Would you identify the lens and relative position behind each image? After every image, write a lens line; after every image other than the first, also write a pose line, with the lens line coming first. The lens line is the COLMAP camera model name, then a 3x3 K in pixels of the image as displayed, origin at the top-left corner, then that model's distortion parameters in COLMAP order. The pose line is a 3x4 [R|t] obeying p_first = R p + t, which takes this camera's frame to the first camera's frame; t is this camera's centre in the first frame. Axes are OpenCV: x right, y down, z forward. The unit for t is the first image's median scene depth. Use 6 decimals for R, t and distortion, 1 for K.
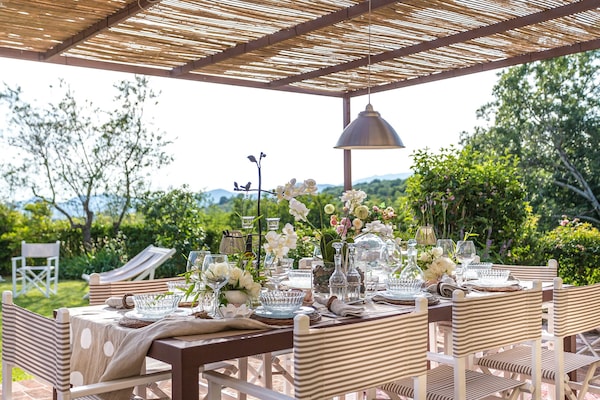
lens RADIAL K [[688.3, 0, 300.0], [0, 688.3, 200.0], [0, 0, 1]] dist [0.006318, 0.018056]
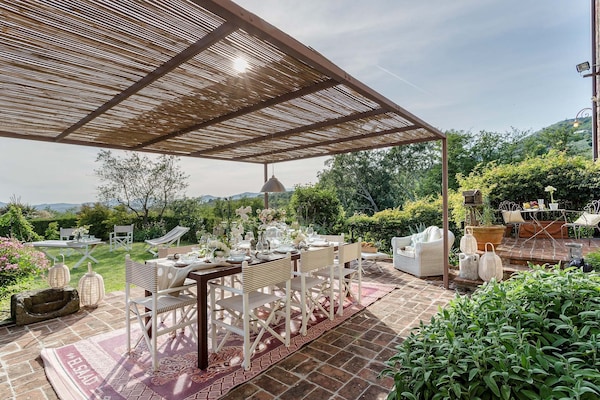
lens RADIAL K [[318.9, 0, 307.5], [0, 318.9, 199.1], [0, 0, 1]] dist [0.000522, 0.000070]
pose [[0.982535, -0.000933, 0.186076, 0.004682], [0.000325, 0.999995, 0.003297, -0.037380], [-0.186078, -0.003179, 0.982530, -0.135892]]
